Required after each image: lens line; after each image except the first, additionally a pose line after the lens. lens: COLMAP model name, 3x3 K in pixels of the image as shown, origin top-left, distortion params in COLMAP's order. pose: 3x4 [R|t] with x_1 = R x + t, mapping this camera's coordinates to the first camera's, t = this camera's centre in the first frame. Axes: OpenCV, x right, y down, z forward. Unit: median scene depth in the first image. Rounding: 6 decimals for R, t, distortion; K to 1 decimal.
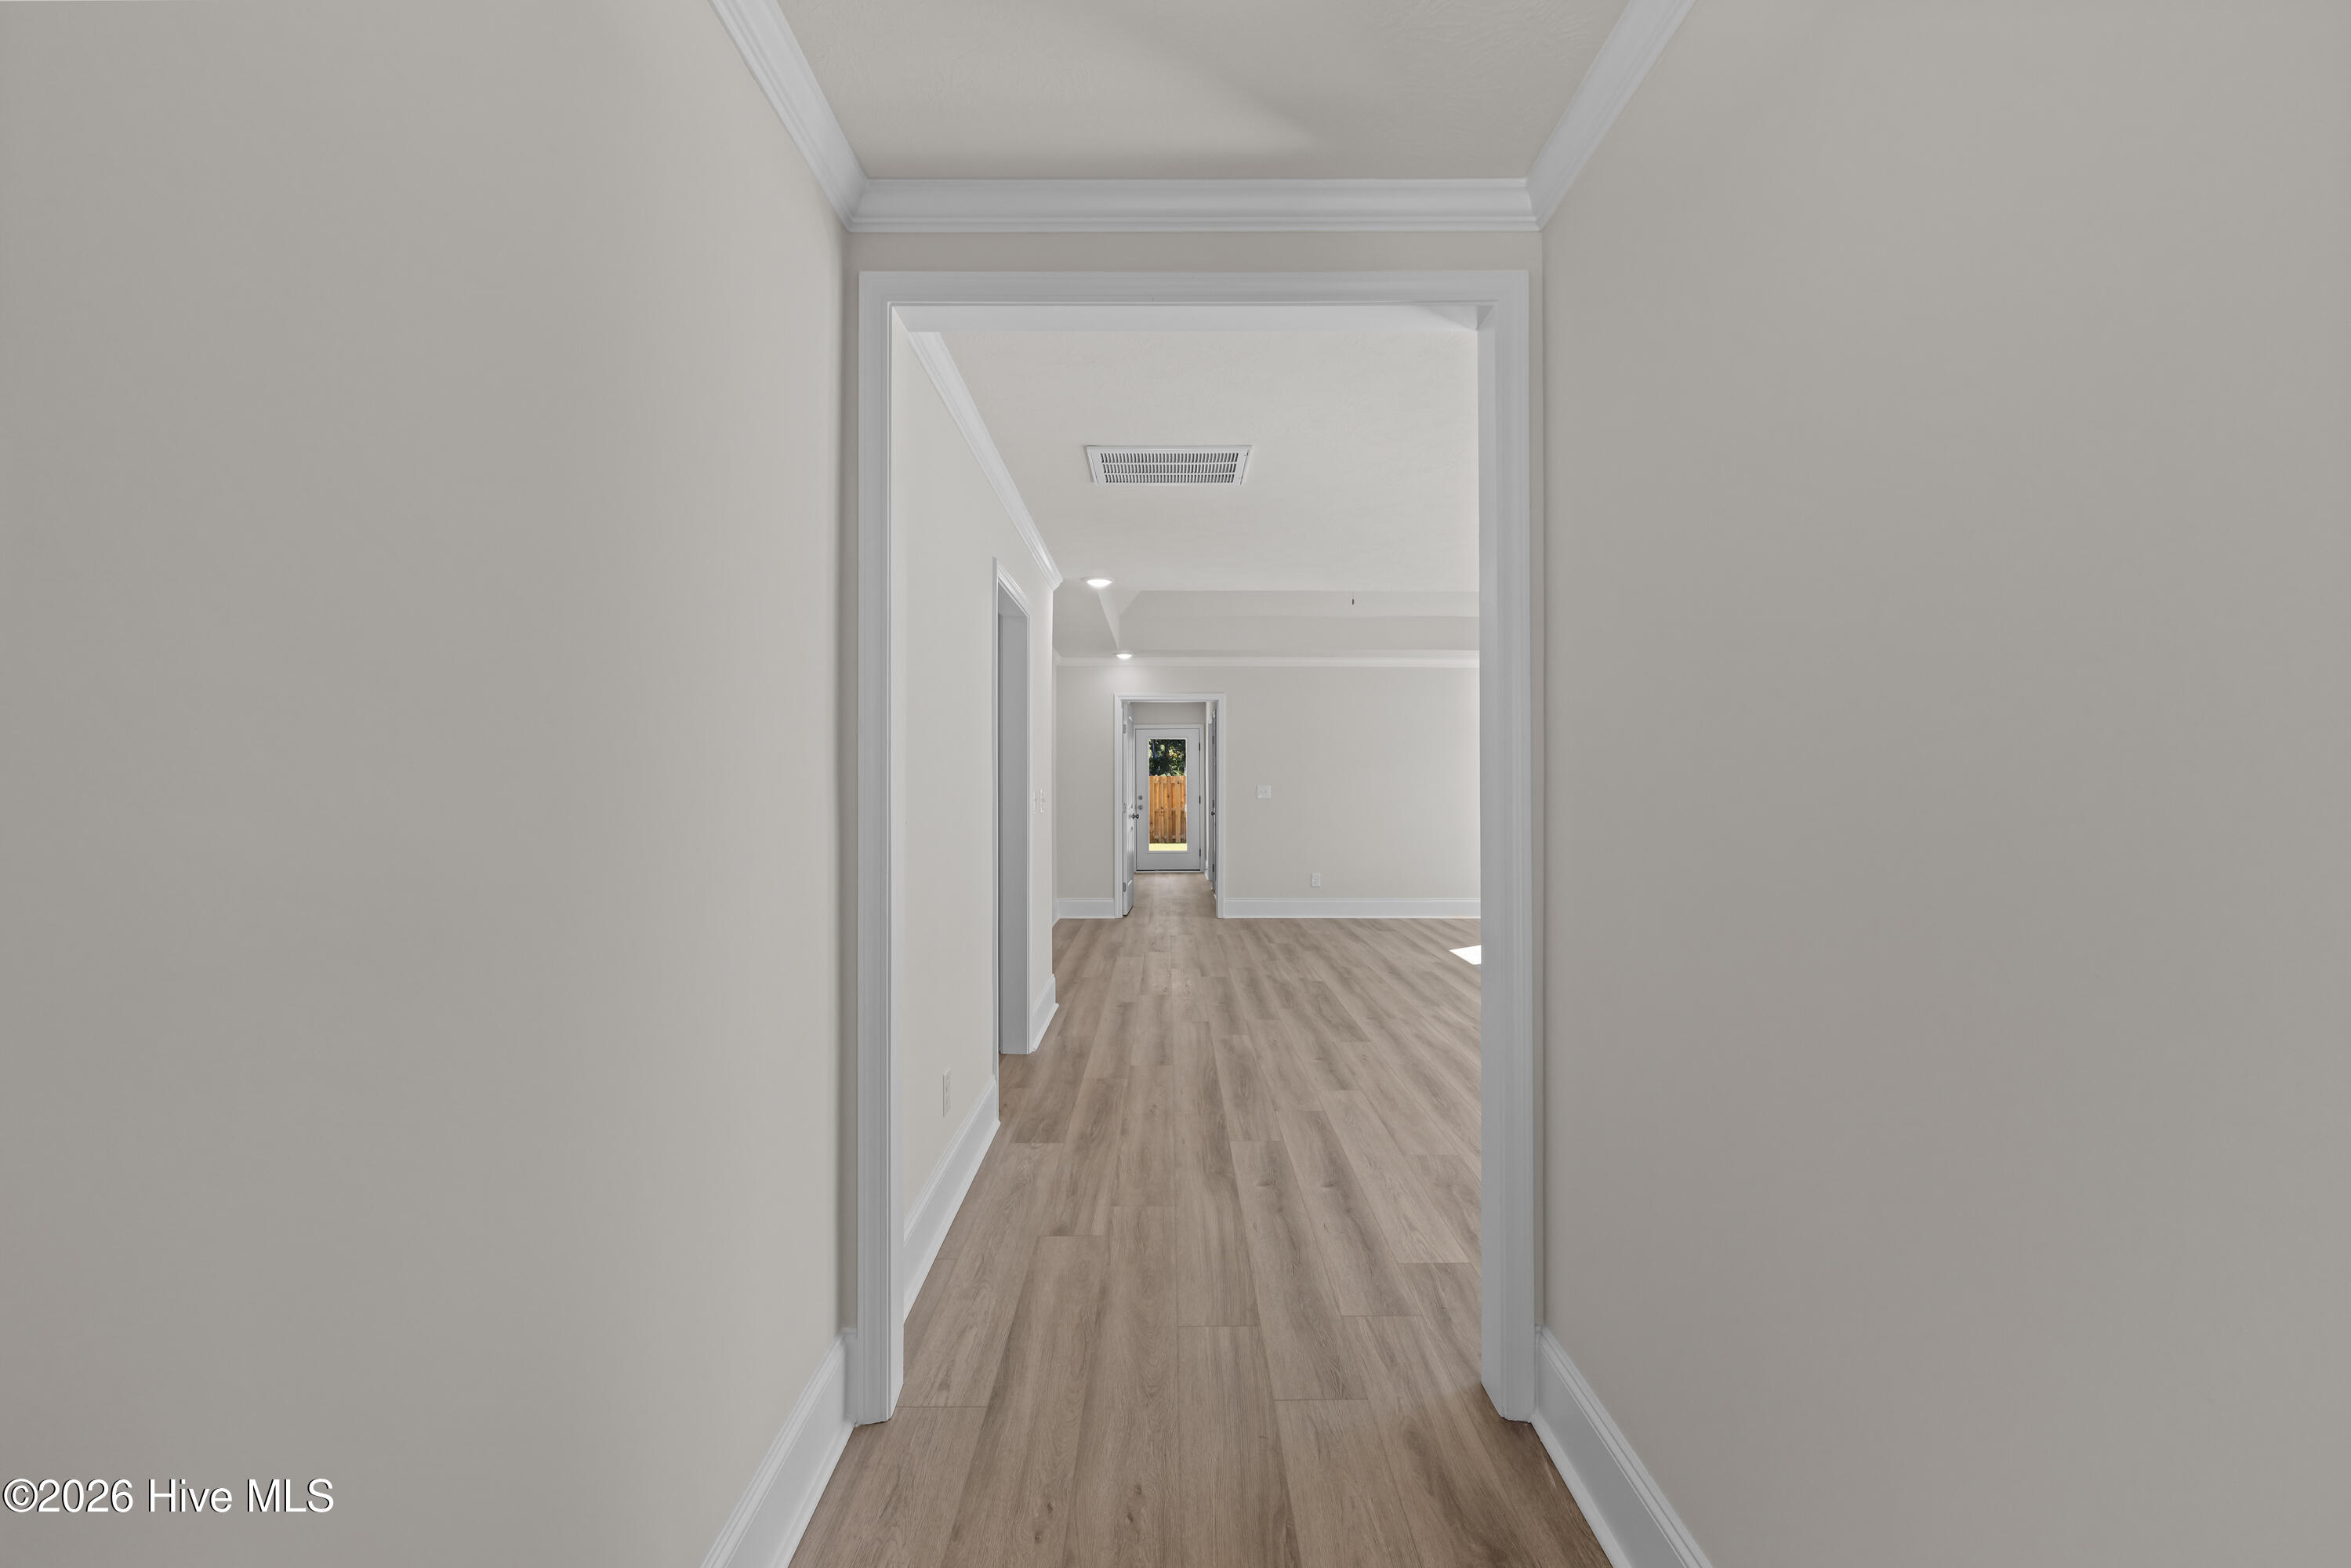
lens RADIAL K [[1003.4, 0, 1175.5], [0, 1003.4, 784.0], [0, 0, 1]] dist [-0.001372, 0.000235]
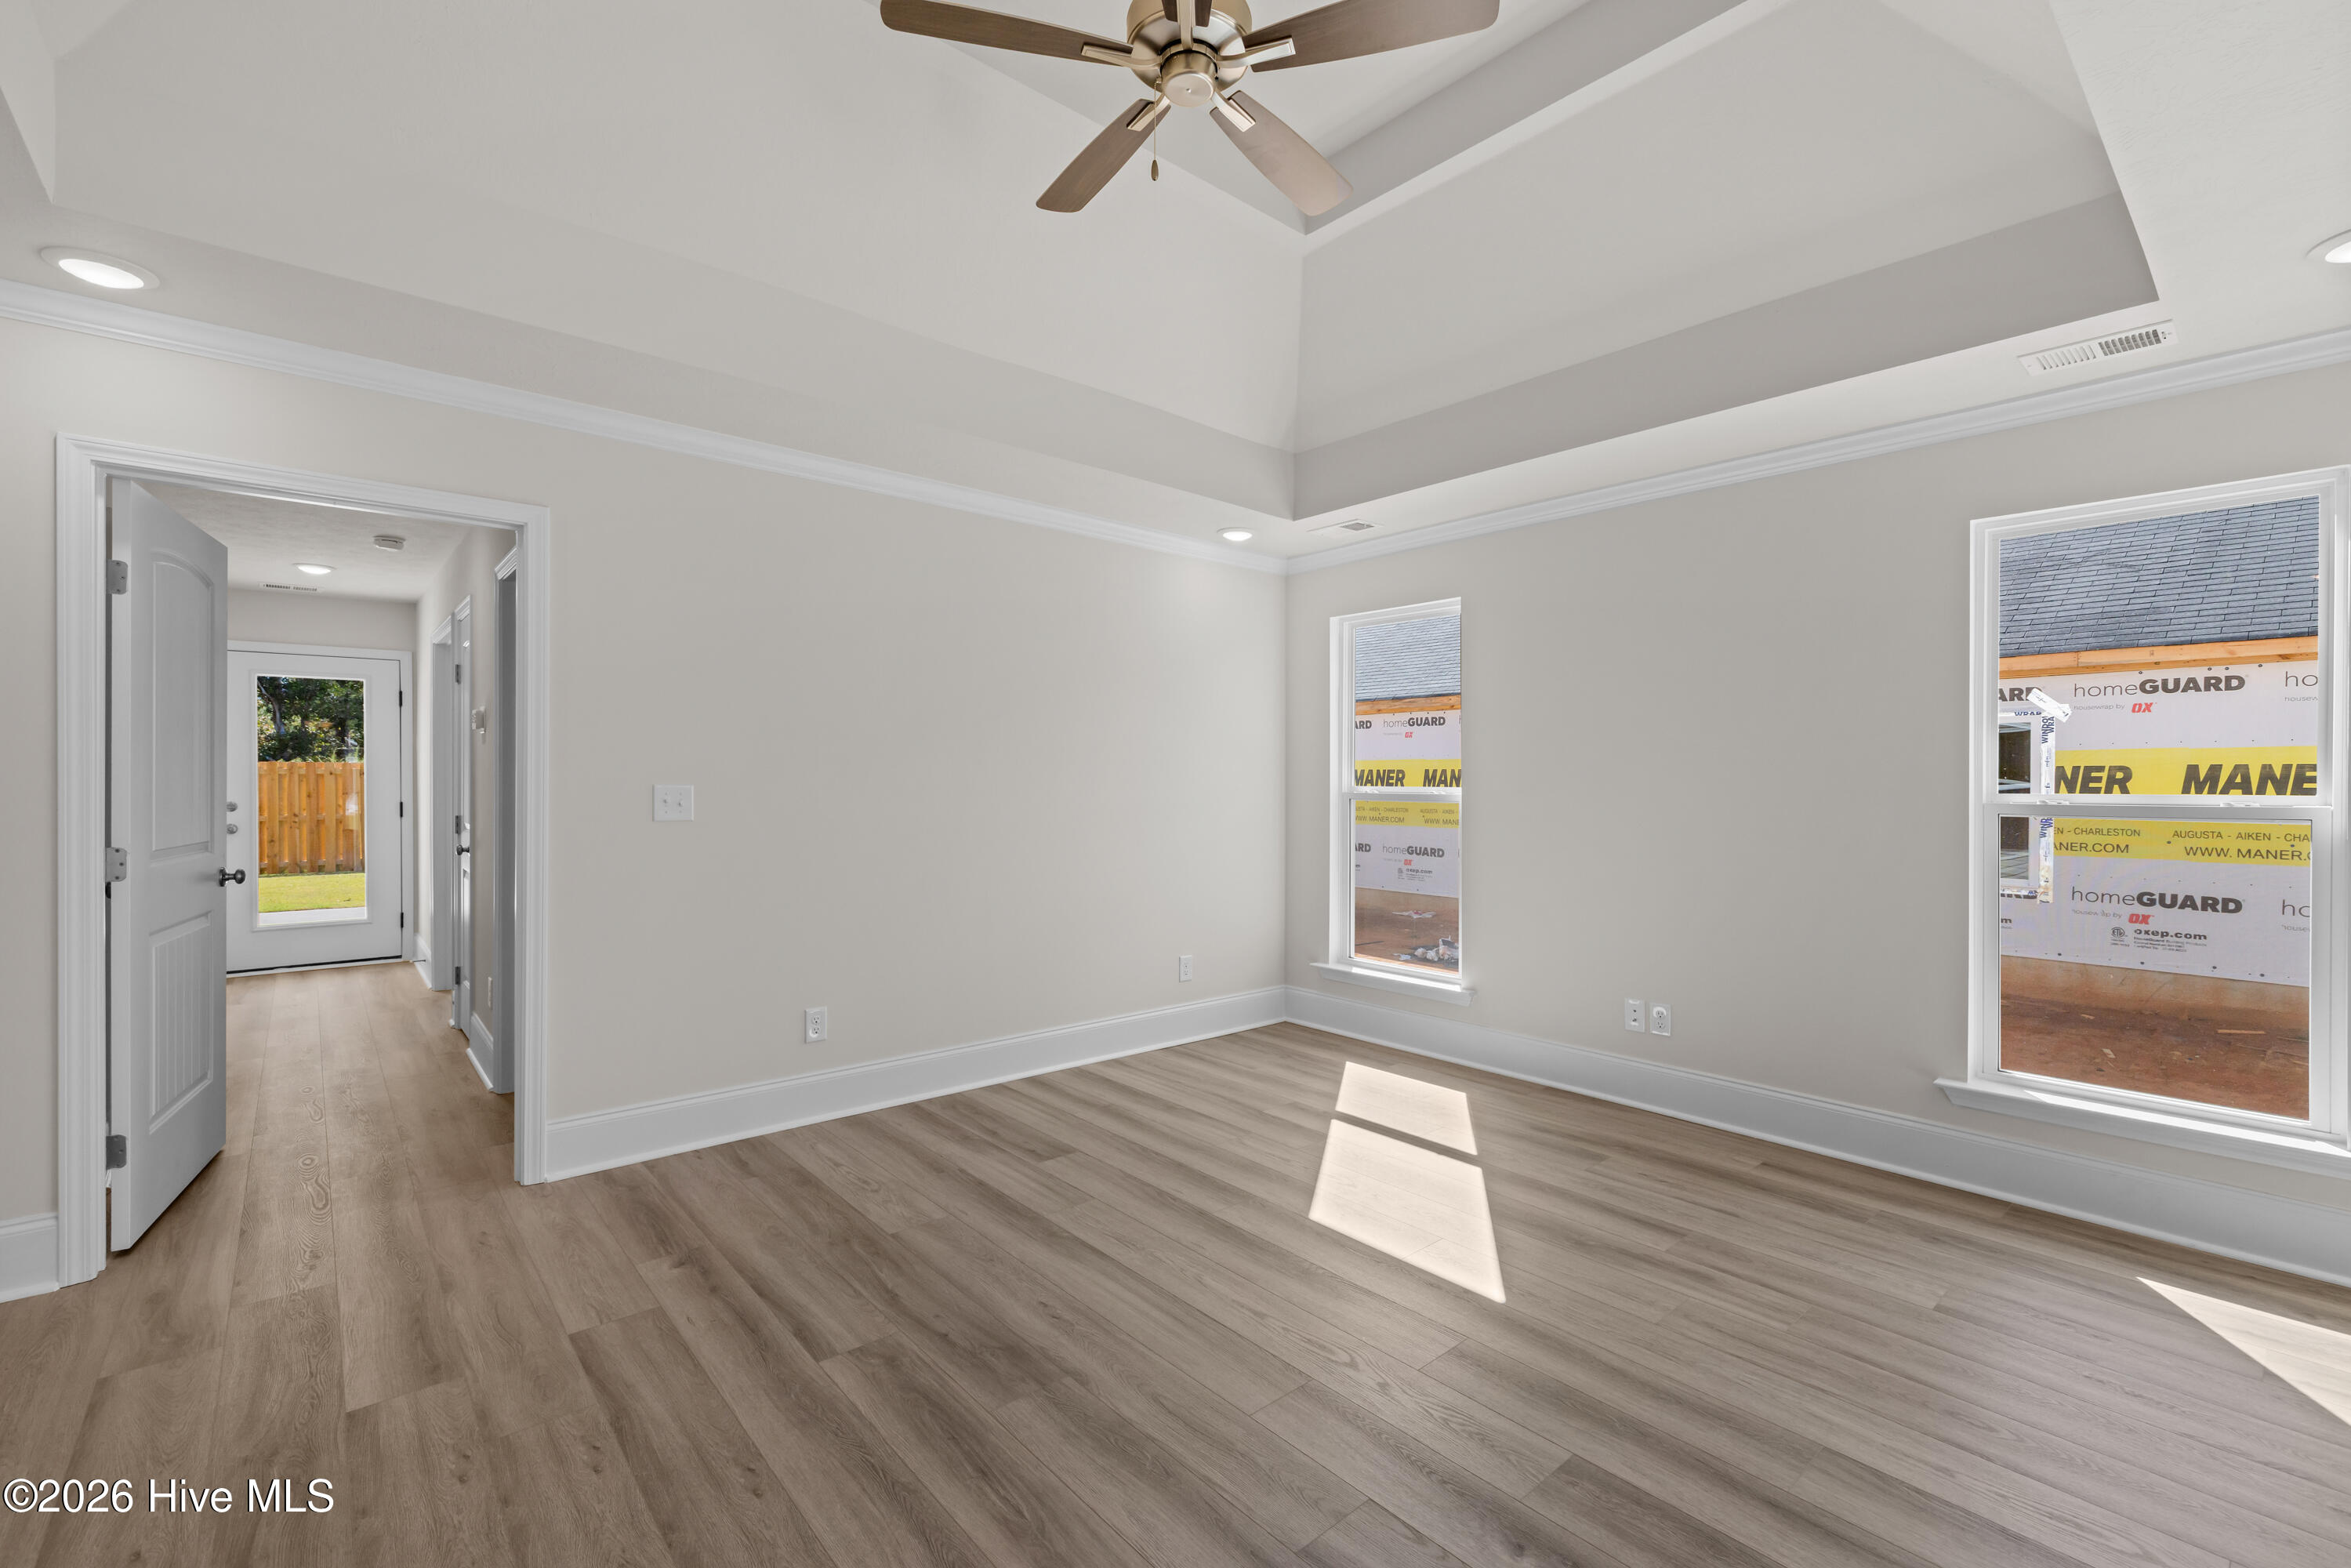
lens RADIAL K [[1003.4, 0, 1175.5], [0, 1003.4, 784.0], [0, 0, 1]] dist [-0.001372, 0.000235]
pose [[0.760367, 0.003331, 0.649486, -0.006056], [-0.006954, 0.999971, 0.003013, -0.000631], [-0.649457, -0.006807, 0.760368, 0.429550]]
